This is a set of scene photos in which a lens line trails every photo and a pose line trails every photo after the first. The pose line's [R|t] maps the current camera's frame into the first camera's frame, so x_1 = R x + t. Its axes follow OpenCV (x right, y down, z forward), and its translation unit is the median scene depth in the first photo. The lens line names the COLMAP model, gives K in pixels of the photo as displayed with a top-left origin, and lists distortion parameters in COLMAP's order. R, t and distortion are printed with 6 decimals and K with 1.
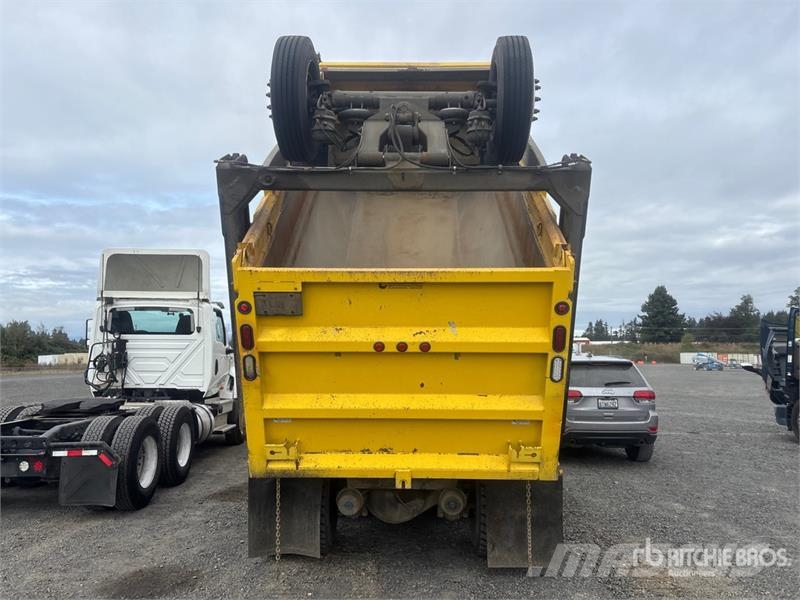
lens RADIAL K [[602.4, 0, 394.3], [0, 602.4, 299.0], [0, 0, 1]] dist [0.058419, -0.070627]
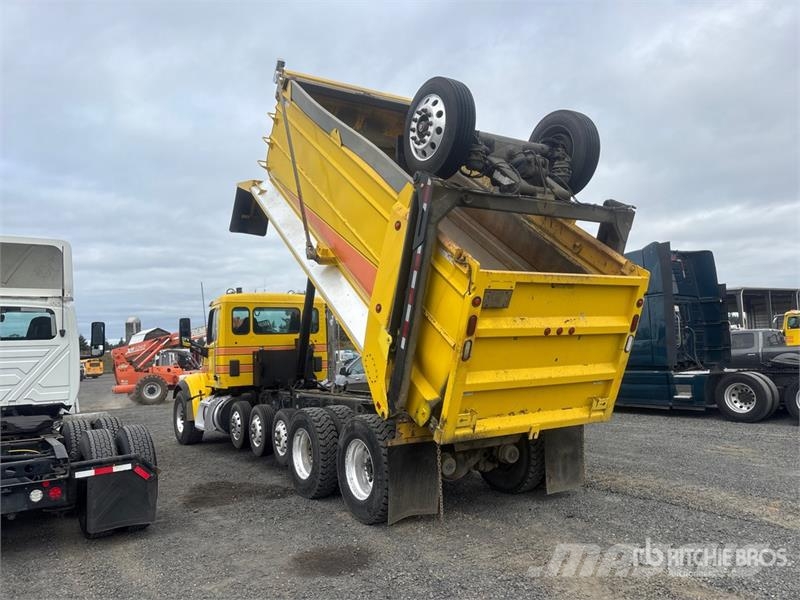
lens RADIAL K [[602.4, 0, 404.9], [0, 602.4, 296.3], [0, 0, 1]] dist [0.058419, -0.070627]
pose [[0.832656, 0.010749, 0.553686, -0.966753], [-0.004260, 0.999906, -0.013004, 0.018153], [-0.553774, 0.008469, 0.832624, 0.046668]]
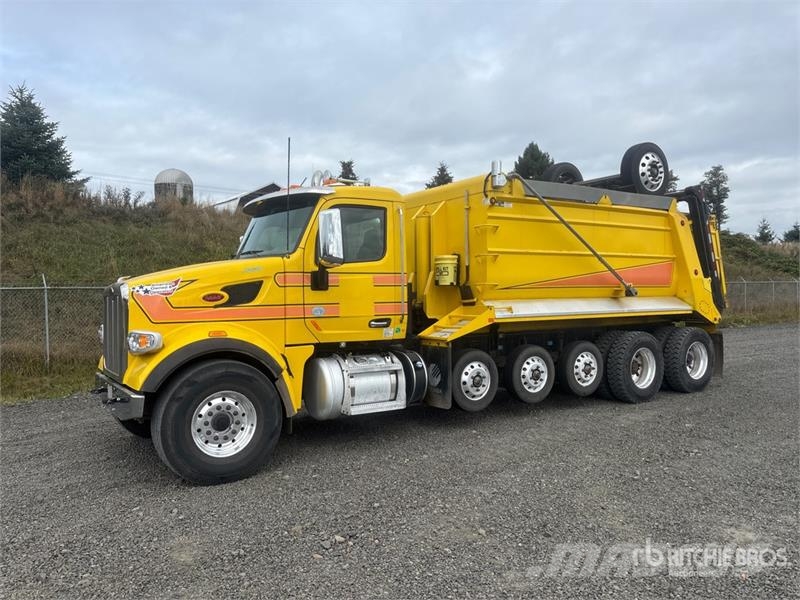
lens RADIAL K [[602.4, 0, 381.2], [0, 602.4, 296.3], [0, 0, 1]] dist [0.058419, -0.070627]
pose [[-0.553972, 0.000707, 0.832535, -1.483870], [0.454894, 0.837784, 0.301976, -1.083107], [-0.697271, 0.546001, -0.464430, 3.050425]]
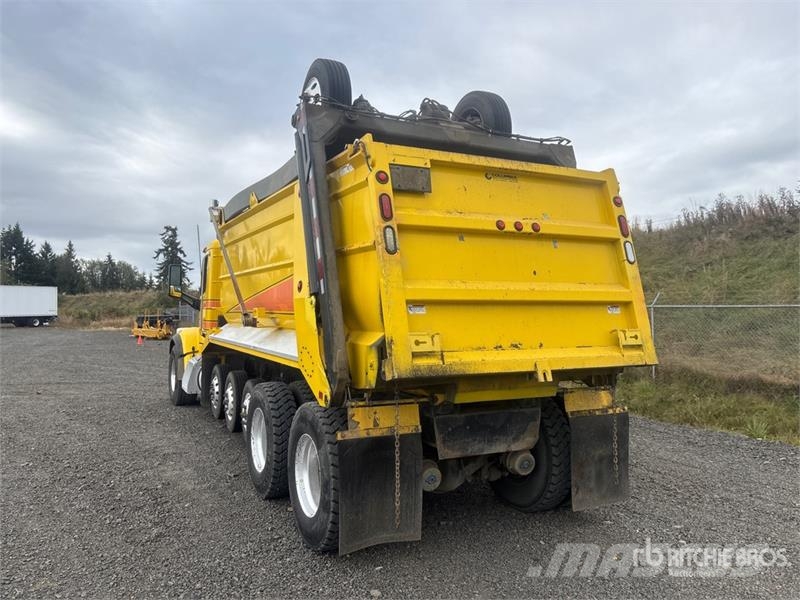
lens RADIAL K [[602.4, 0, 395.4], [0, 602.4, 294.2], [0, 0, 1]] dist [0.058419, -0.070627]
pose [[0.885475, 0.018816, 0.464306, -0.622602], [0.241848, 0.834529, -0.495046, 0.606994], [-0.396792, 0.550642, 0.734404, 0.344438]]
